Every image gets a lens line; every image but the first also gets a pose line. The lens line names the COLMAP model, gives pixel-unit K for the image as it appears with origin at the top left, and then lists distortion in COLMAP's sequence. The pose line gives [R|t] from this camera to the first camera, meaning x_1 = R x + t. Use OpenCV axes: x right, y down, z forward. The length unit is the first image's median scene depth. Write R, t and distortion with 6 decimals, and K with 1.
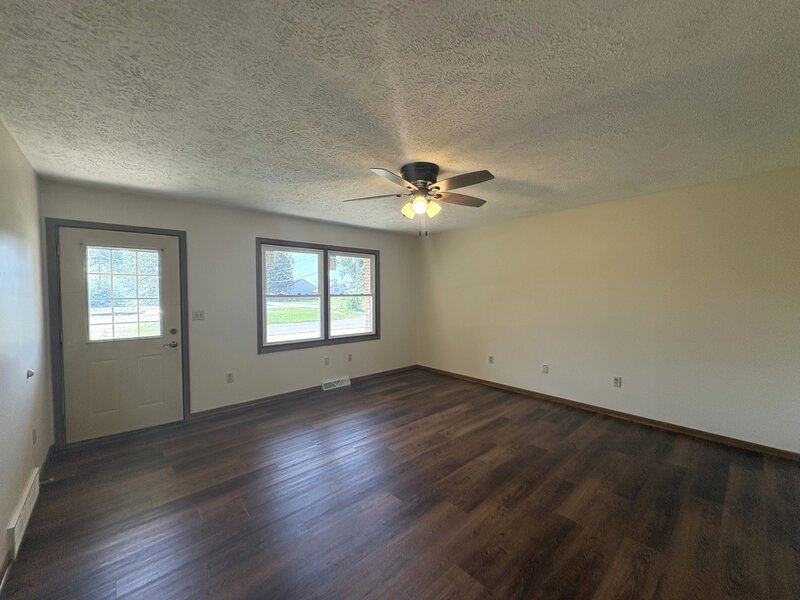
lens RADIAL K [[319.9, 0, 400.0], [0, 319.9, 300.0], [0, 0, 1]] dist [0.001263, 0.000305]
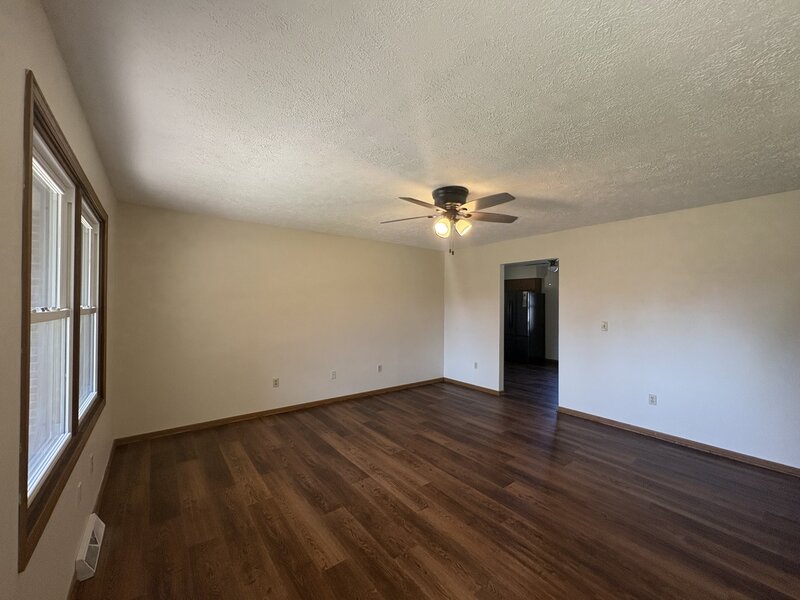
lens RADIAL K [[319.9, 0, 400.0], [0, 319.9, 300.0], [0, 0, 1]] dist [0.001263, 0.000305]
pose [[0.078609, 0.014632, 0.996798, -0.778527], [0.018895, 0.999691, -0.016164, -0.025704], [-0.996726, 0.020105, 0.078308, 0.832704]]
